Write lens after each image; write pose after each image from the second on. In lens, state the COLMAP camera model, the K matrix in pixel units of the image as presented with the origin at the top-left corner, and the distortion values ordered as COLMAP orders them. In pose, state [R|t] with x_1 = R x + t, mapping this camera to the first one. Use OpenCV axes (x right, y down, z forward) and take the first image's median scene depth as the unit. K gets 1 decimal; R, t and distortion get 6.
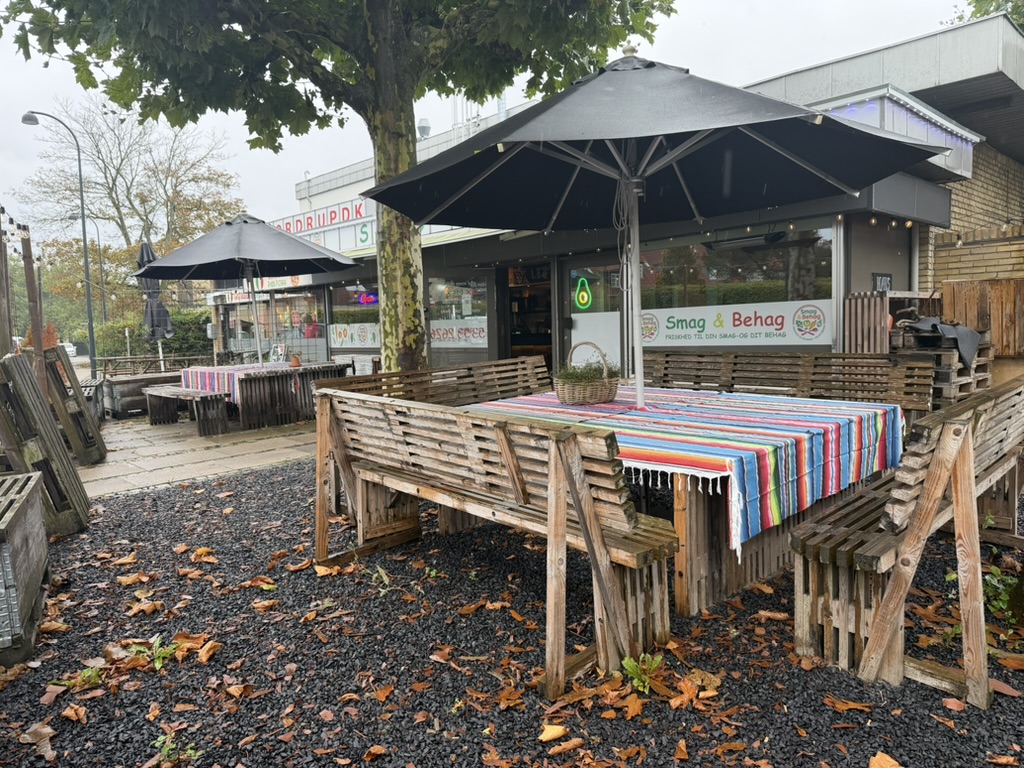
lens RADIAL K [[719.1, 0, 513.4], [0, 719.1, 384.8], [0, 0, 1]] dist [0.070699, -0.096237]
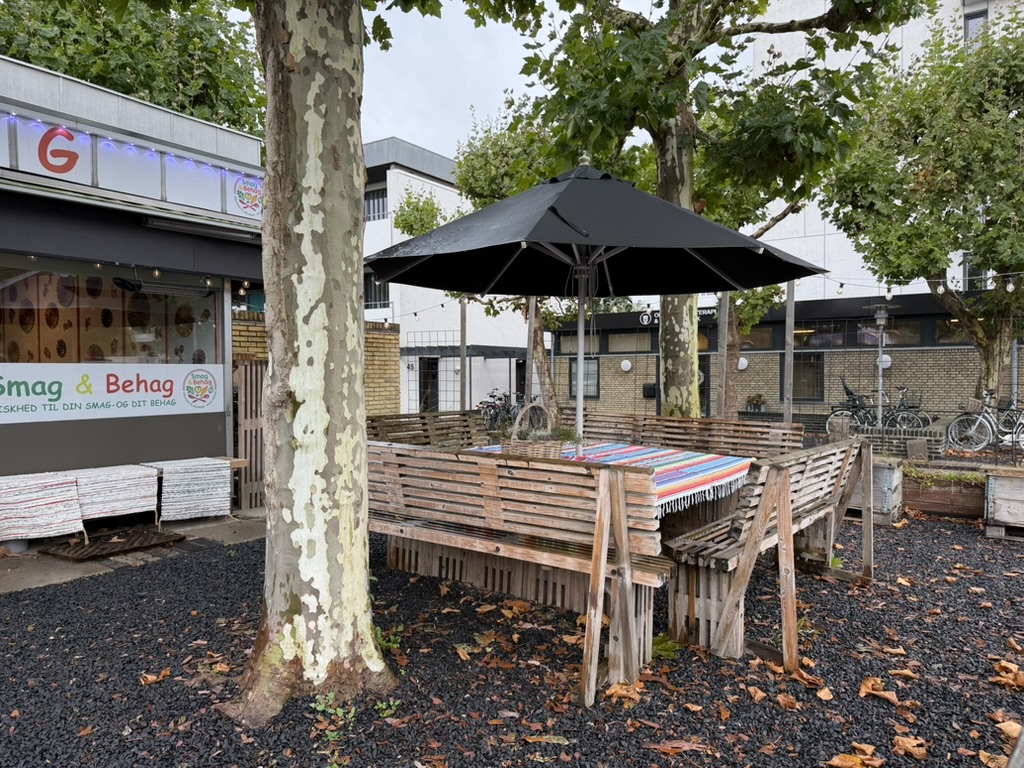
lens RADIAL K [[714.2, 0, 512.0], [0, 714.2, 384.0], [0, 0, 1]] dist [0.085029, -0.112921]
pose [[-0.225160, 0.016522, 0.974182, -0.535588], [0.085842, 0.996304, 0.002943, -0.057576], [-0.970533, 0.084289, -0.225746, 0.785943]]
